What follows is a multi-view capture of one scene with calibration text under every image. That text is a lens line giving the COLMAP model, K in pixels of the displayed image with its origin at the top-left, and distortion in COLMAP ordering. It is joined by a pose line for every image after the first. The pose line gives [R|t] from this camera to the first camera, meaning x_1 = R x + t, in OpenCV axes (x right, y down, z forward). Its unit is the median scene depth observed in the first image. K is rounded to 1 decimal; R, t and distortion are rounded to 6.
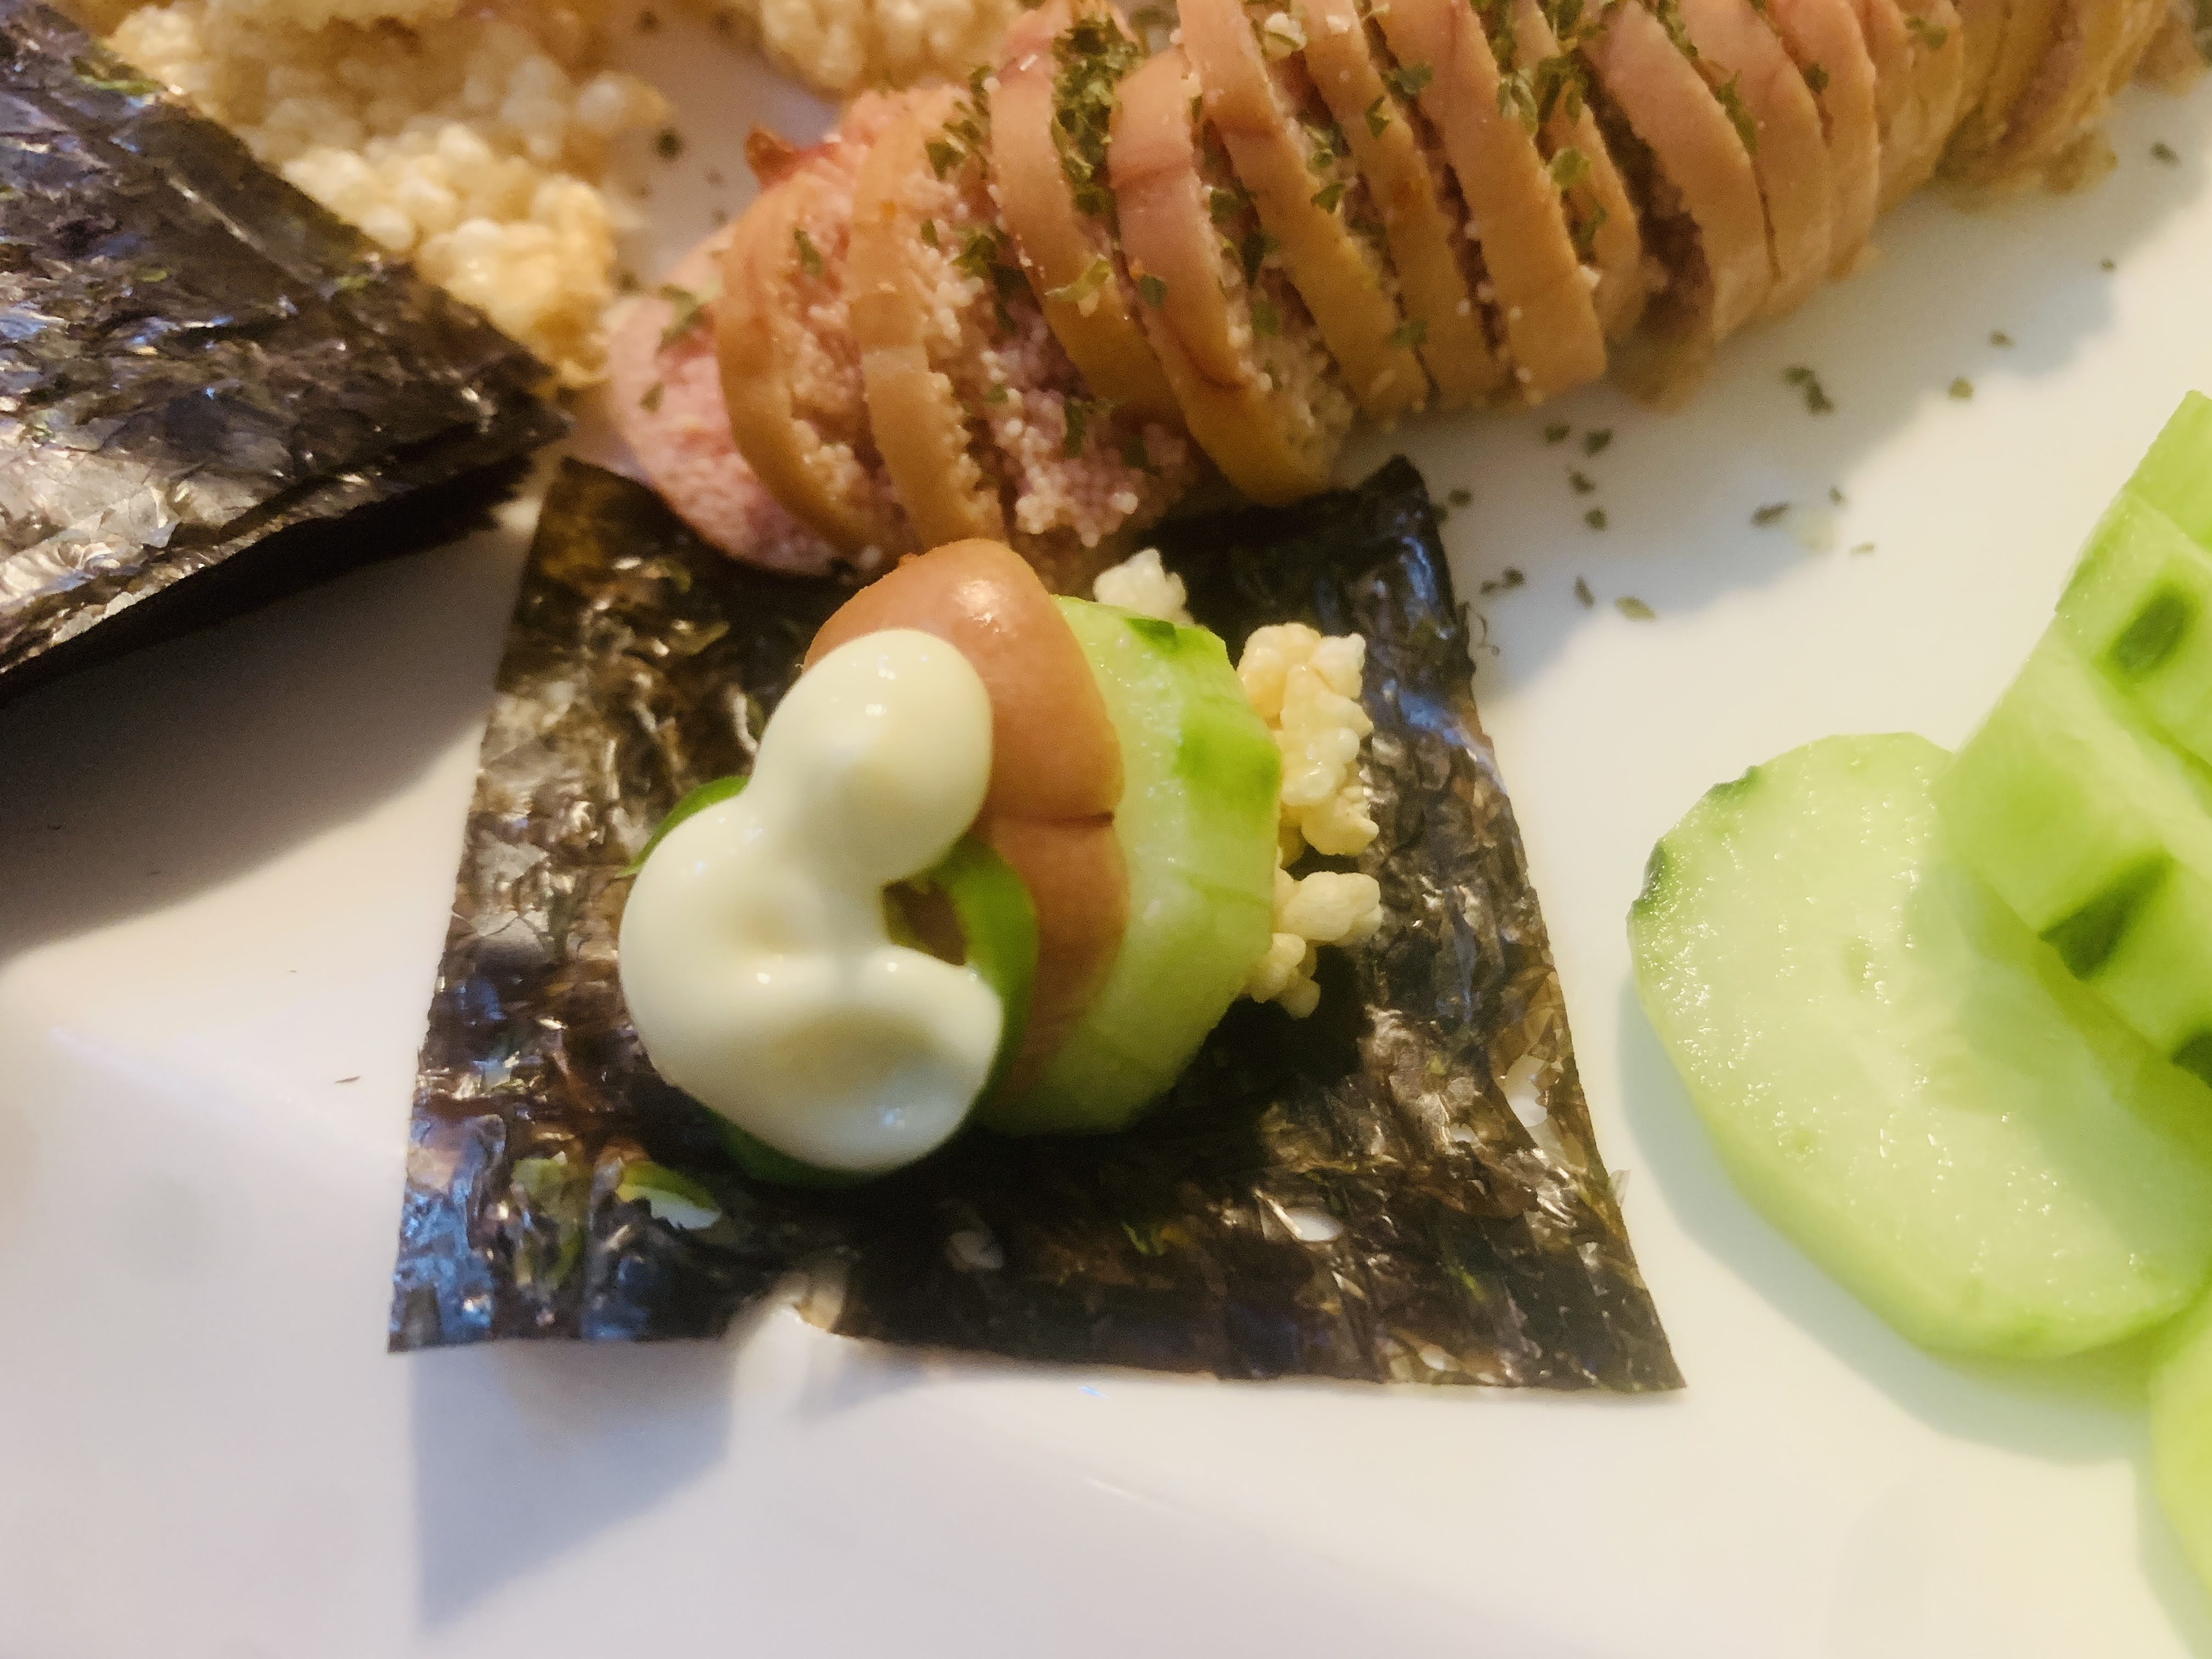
lens RADIAL K [[1811.2, 0, 1106.0], [0, 1811.2, 829.5], [0, 0, 1]] dist [0.007171, -0.122001]
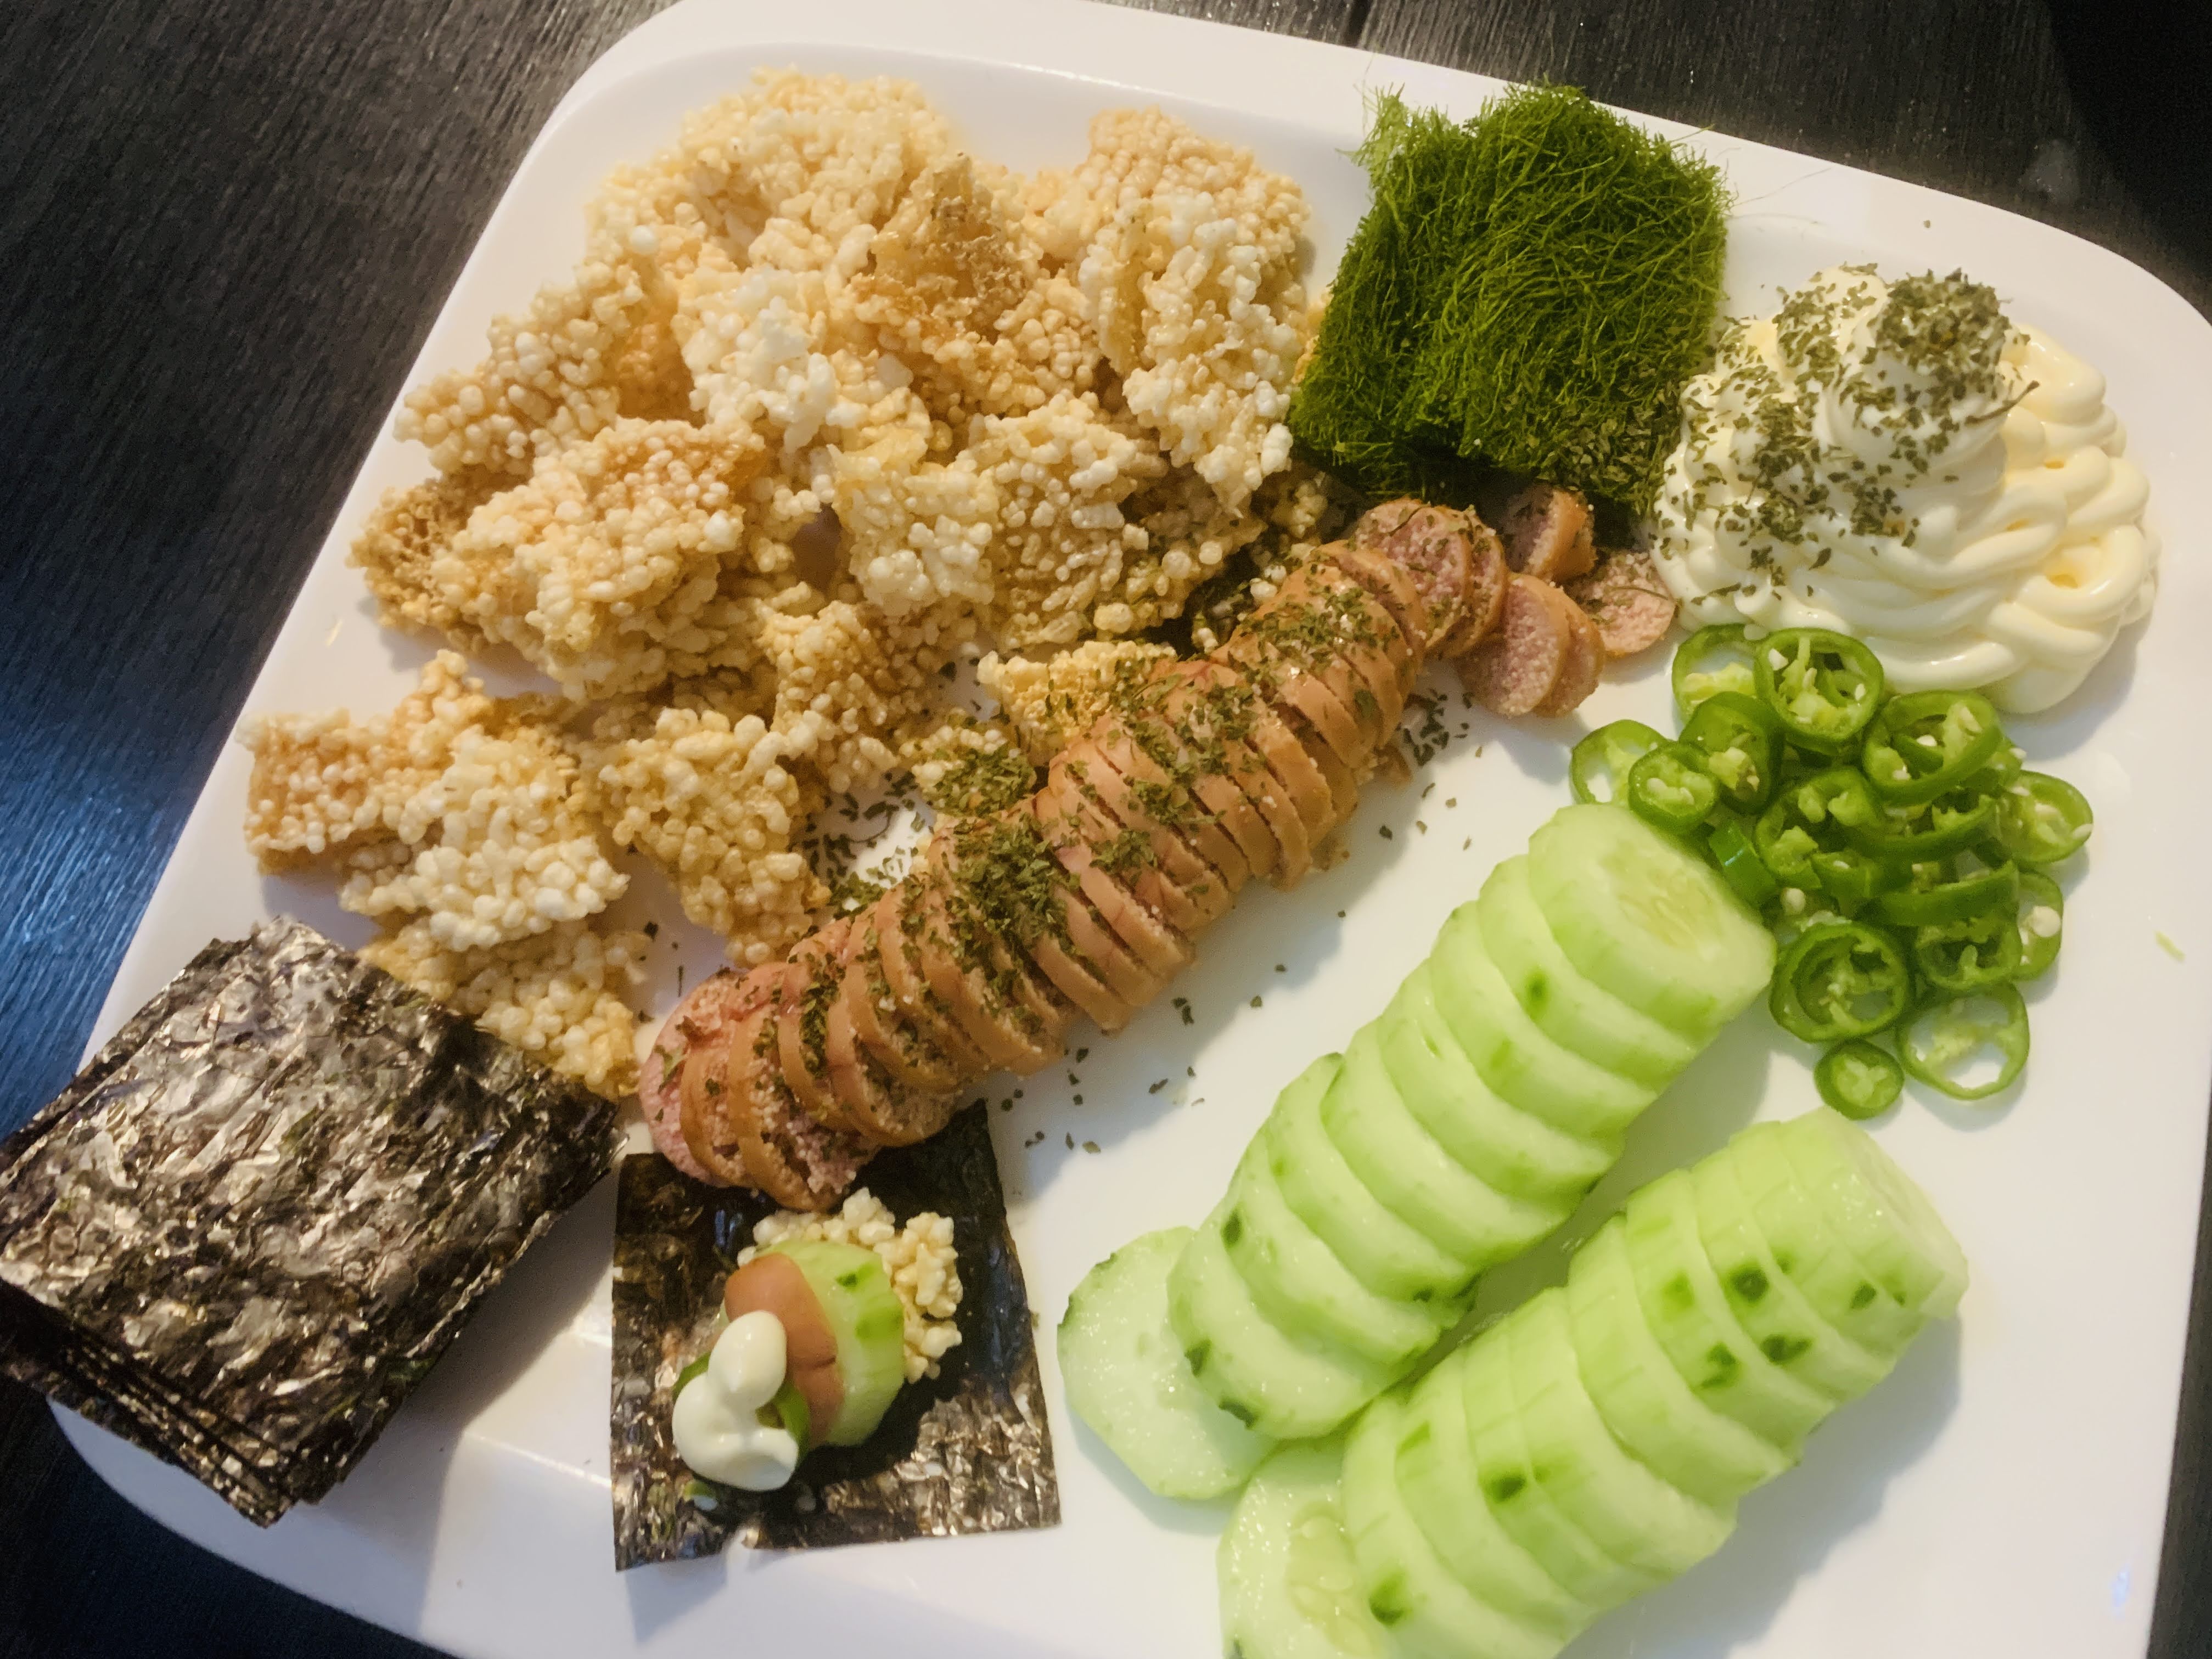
lens RADIAL K [[1731.3, 0, 1106.0], [0, 1731.3, 829.5], [0, 0, 1]] dist [0.003380, 0.001522]
pose [[0.994571, -0.093040, -0.046616, 0.523091], [0.099278, 0.982599, 0.156982, -1.002509], [0.031199, -0.160758, 0.986501, -1.284573]]
